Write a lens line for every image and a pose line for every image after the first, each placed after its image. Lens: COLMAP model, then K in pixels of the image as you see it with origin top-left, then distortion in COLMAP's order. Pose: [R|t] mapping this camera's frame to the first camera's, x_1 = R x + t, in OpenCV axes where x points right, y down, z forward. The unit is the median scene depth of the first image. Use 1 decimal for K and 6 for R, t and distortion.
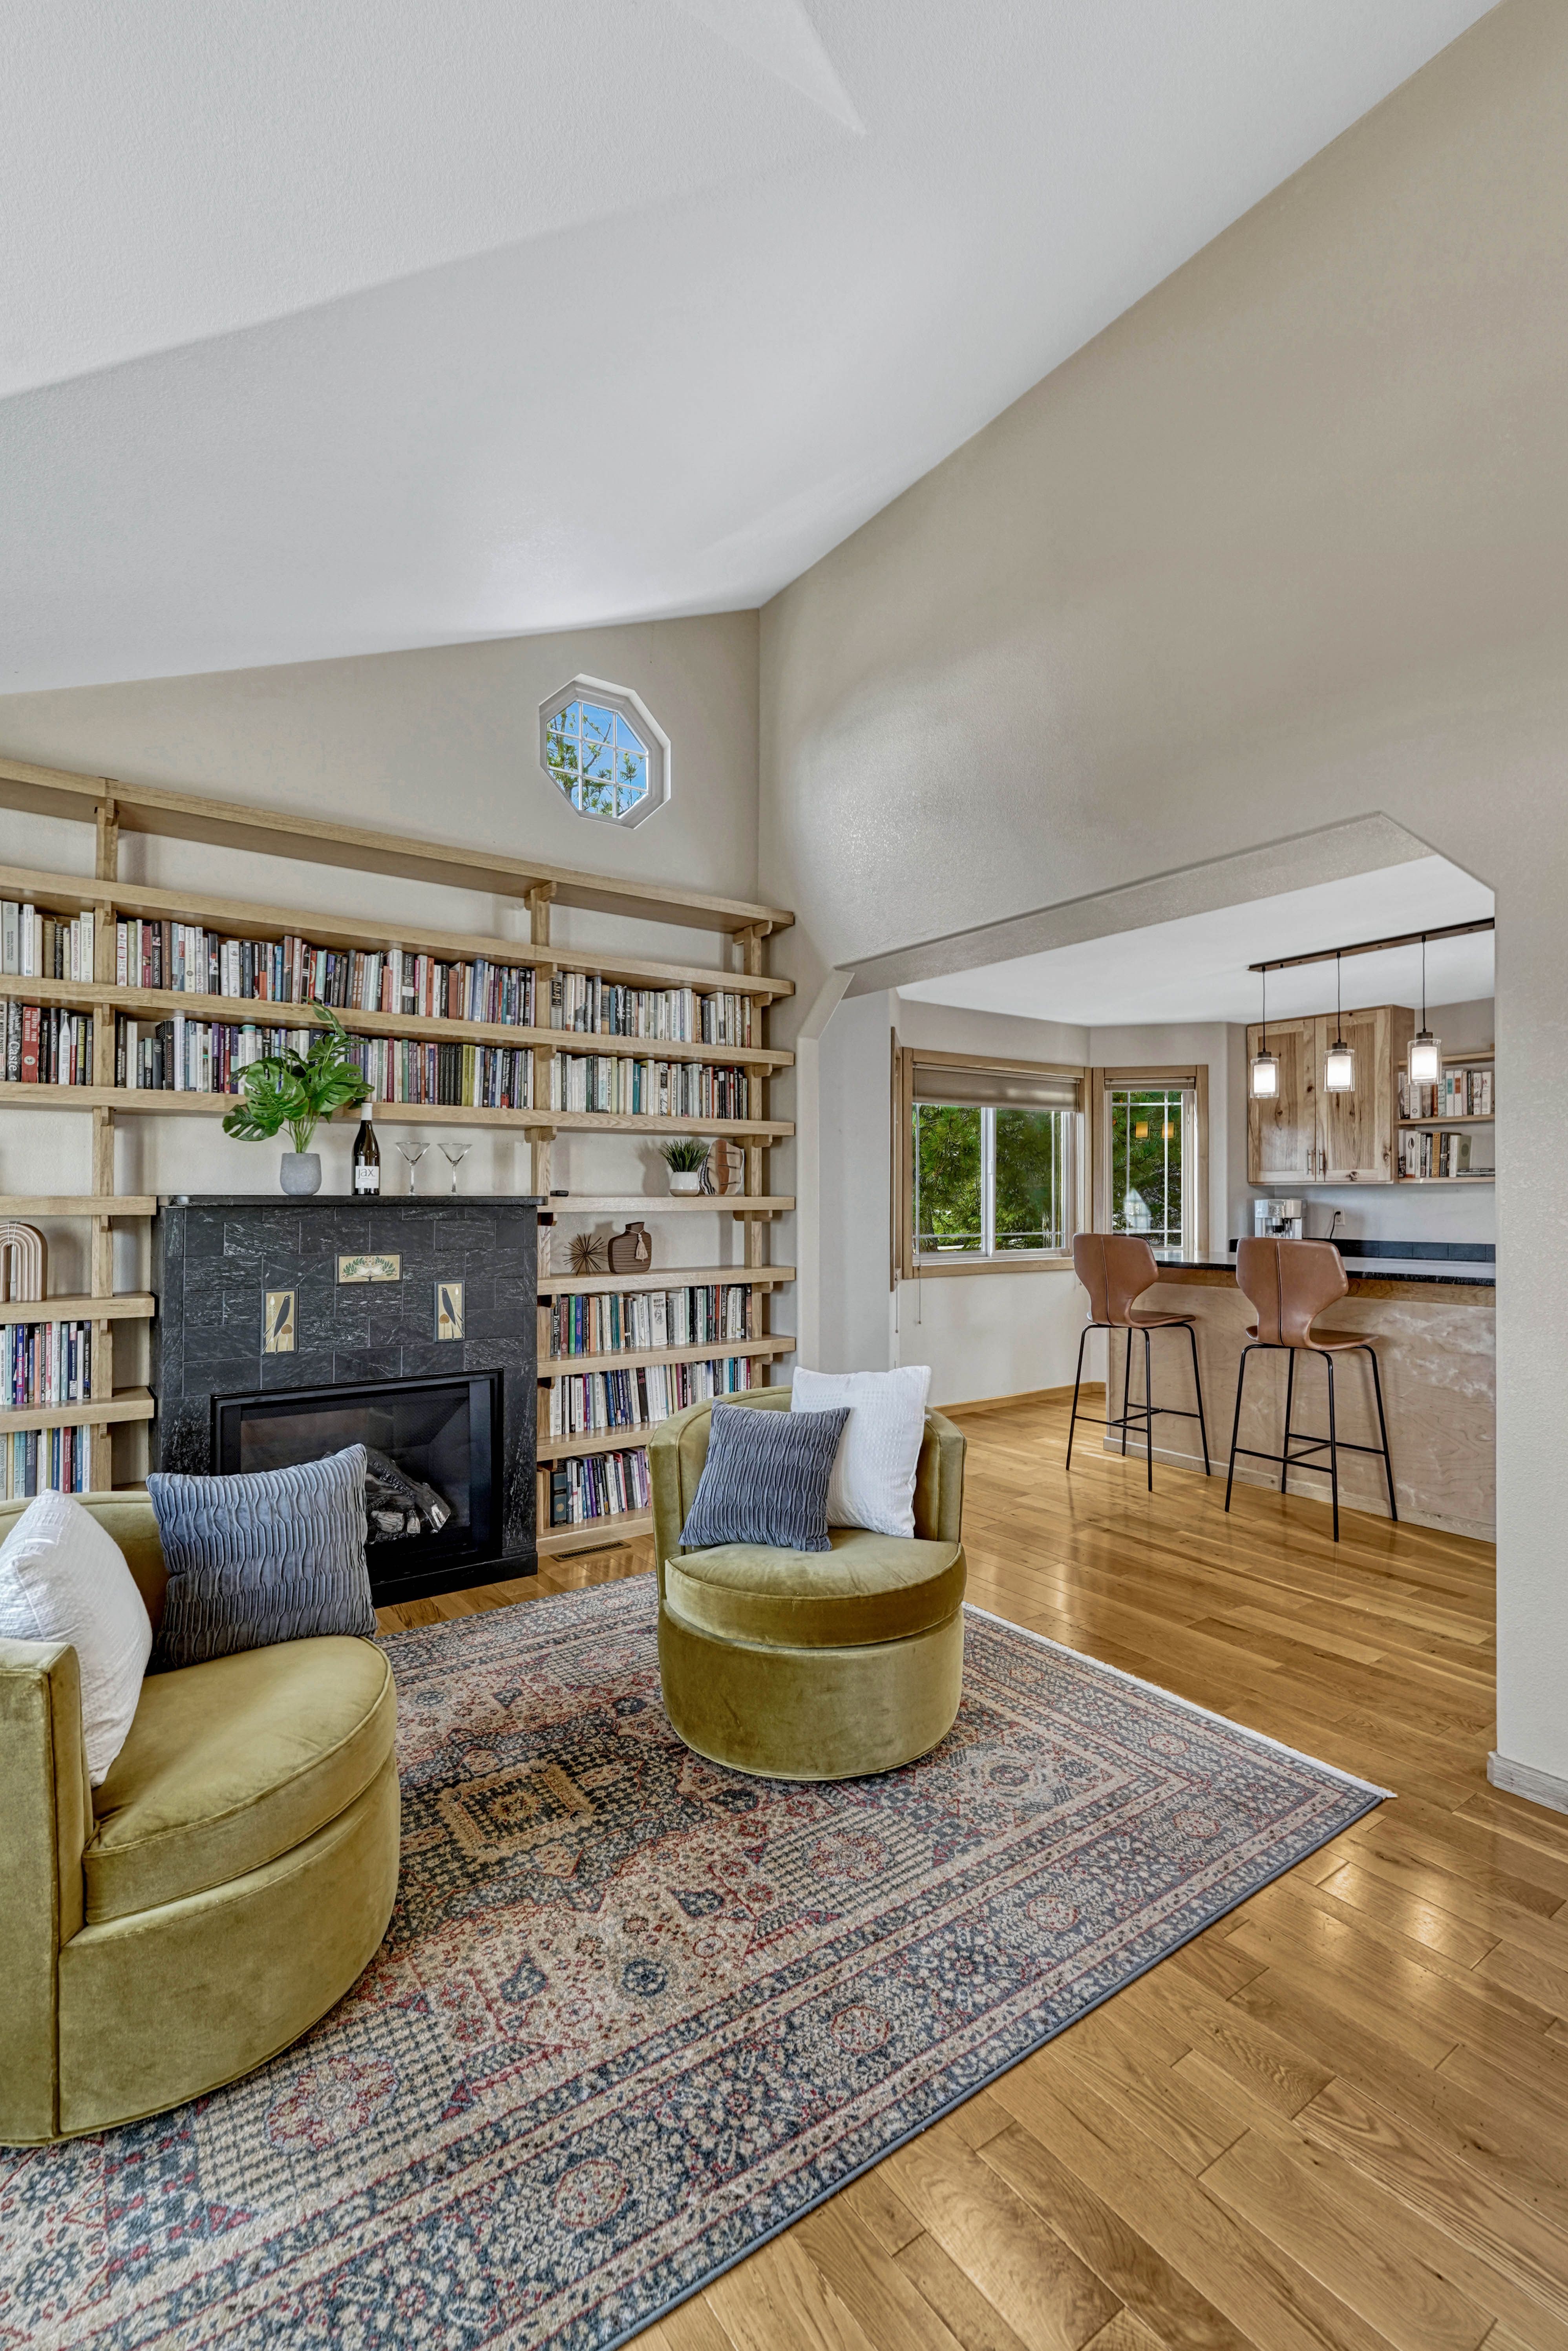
lens RADIAL K [[1069.0, 0, 808.3], [0, 1069.0, 1180.5], [0, 0, 1]] dist [-0.002720, 0.000800]
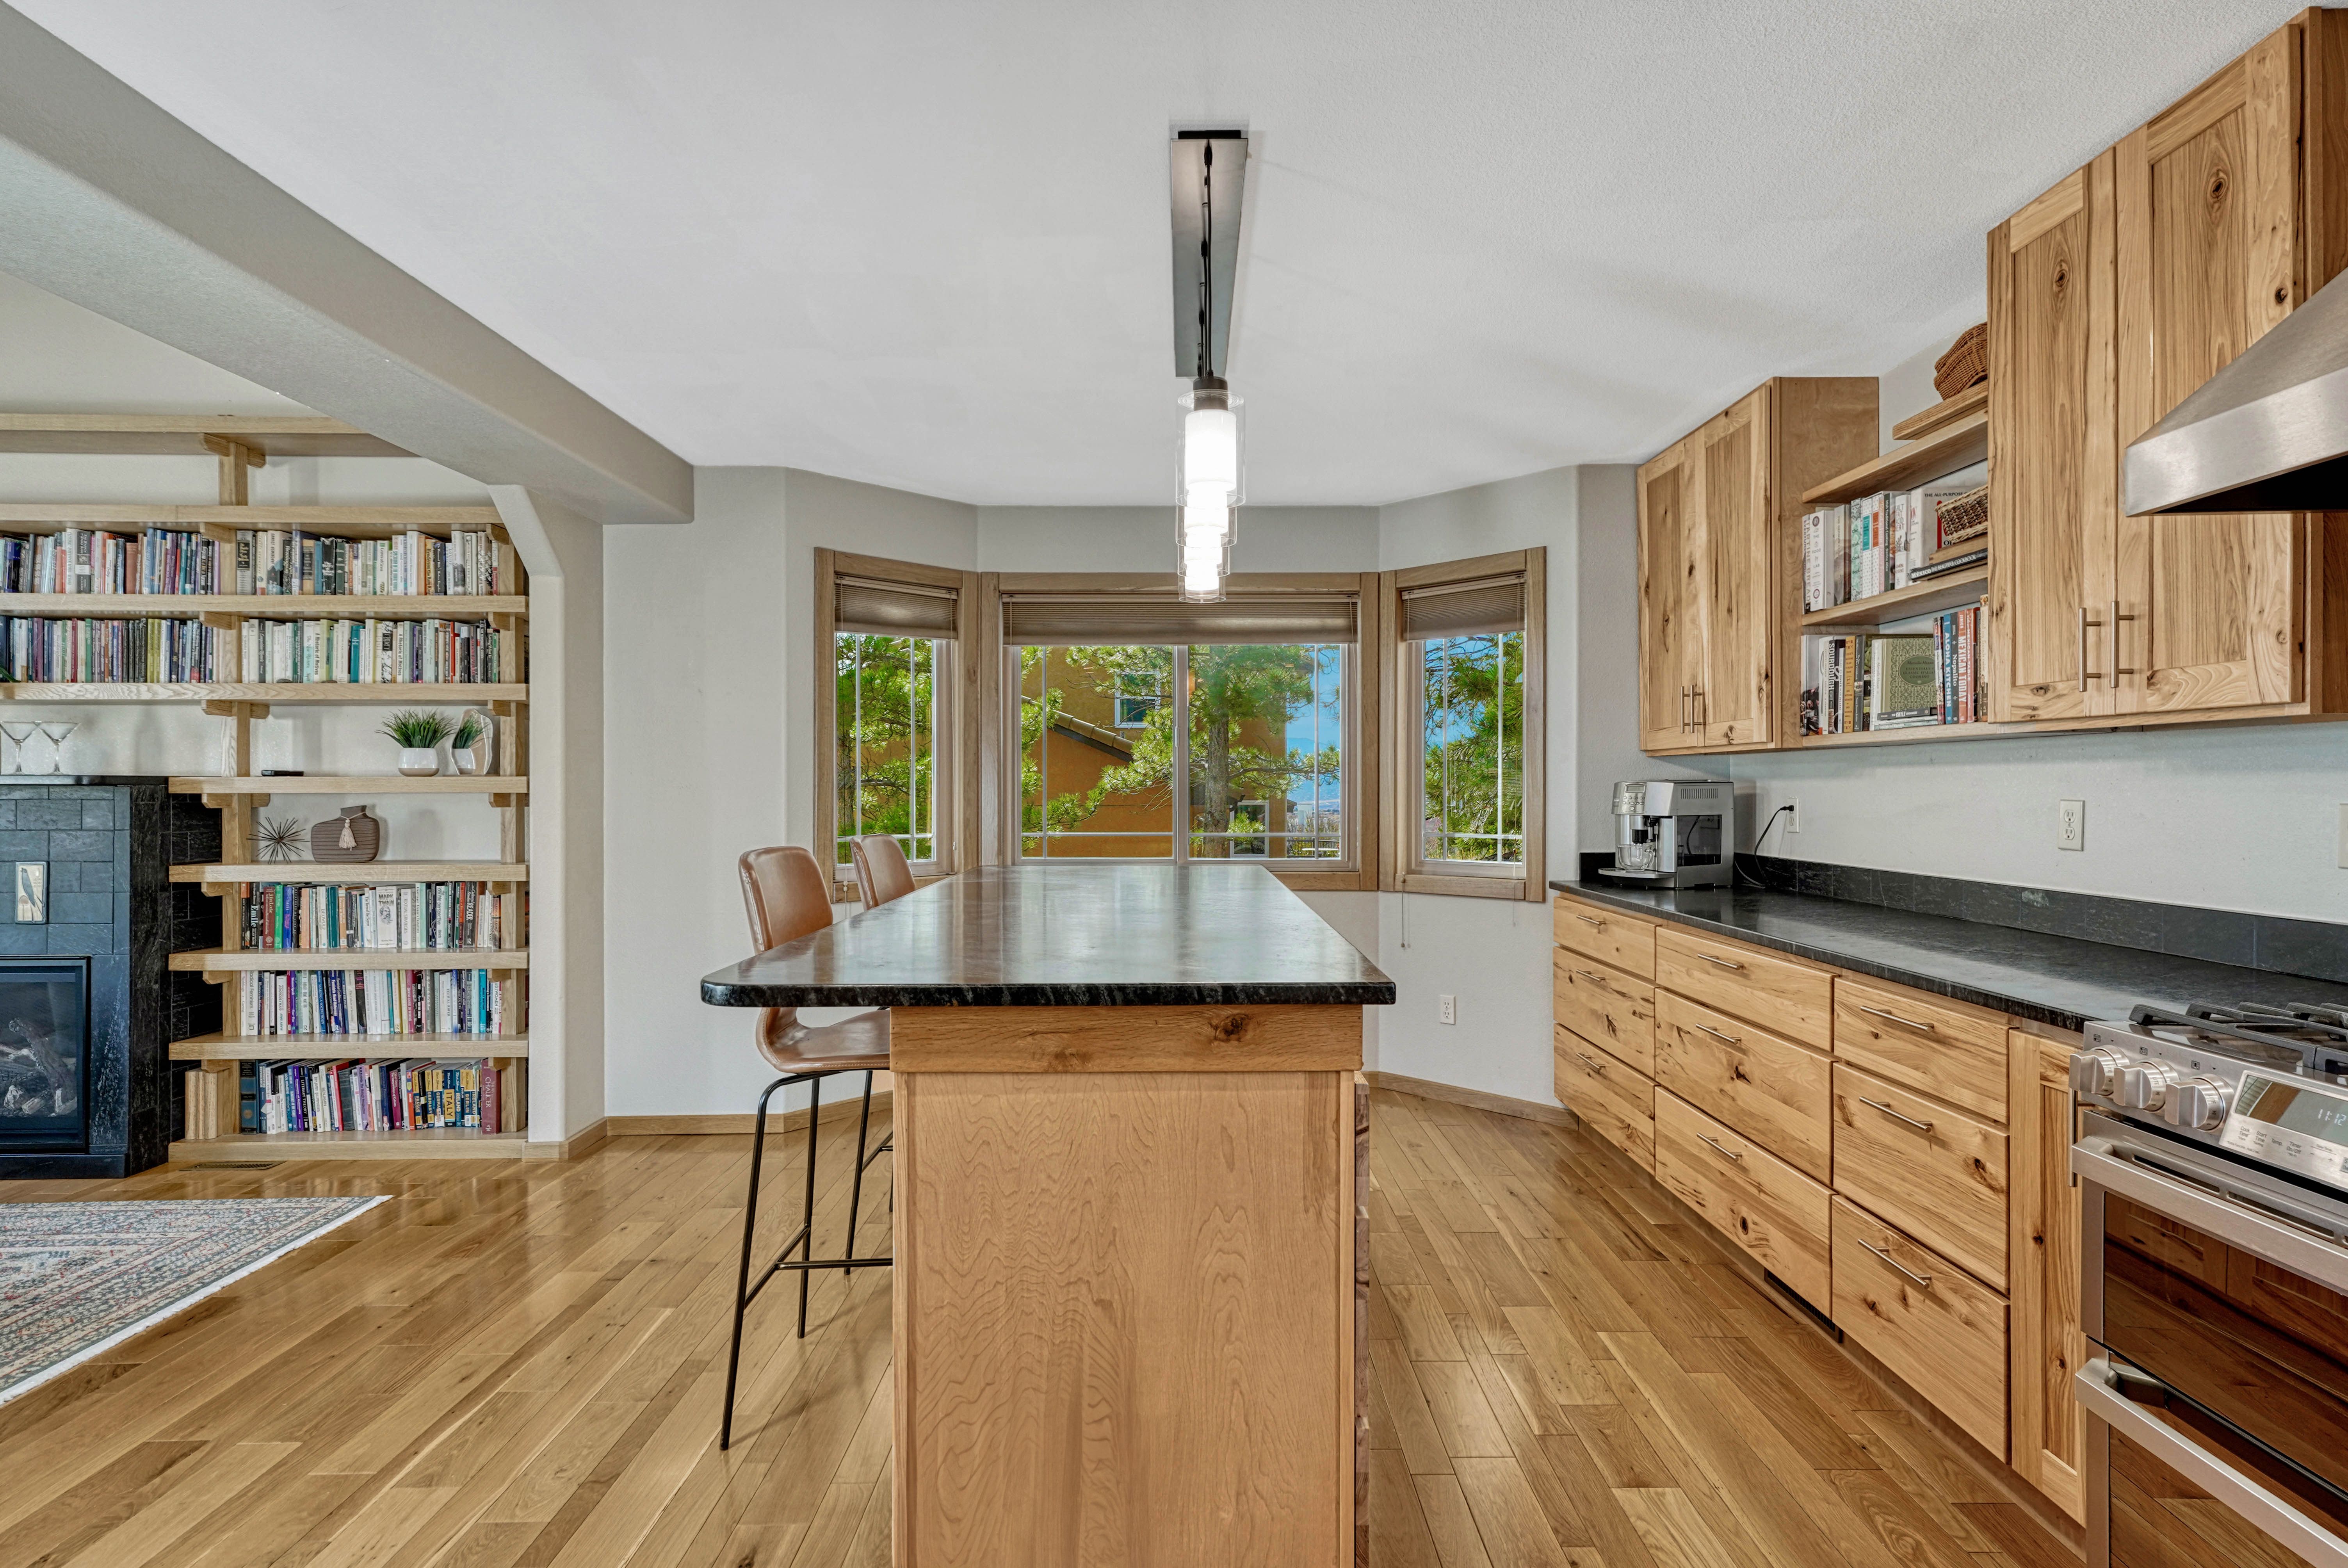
lens RADIAL K [[1194.4, 0, 1183.0], [0, 1194.4, 795.0], [0, 0, 1]] dist [0.019786, -0.000526]
pose [[0.812145, 0.003454, -0.583446, 1.101810], [0.009258, 0.999780, 0.018806, 0.020126], [0.583383, -0.020675, 0.811934, 0.671309]]
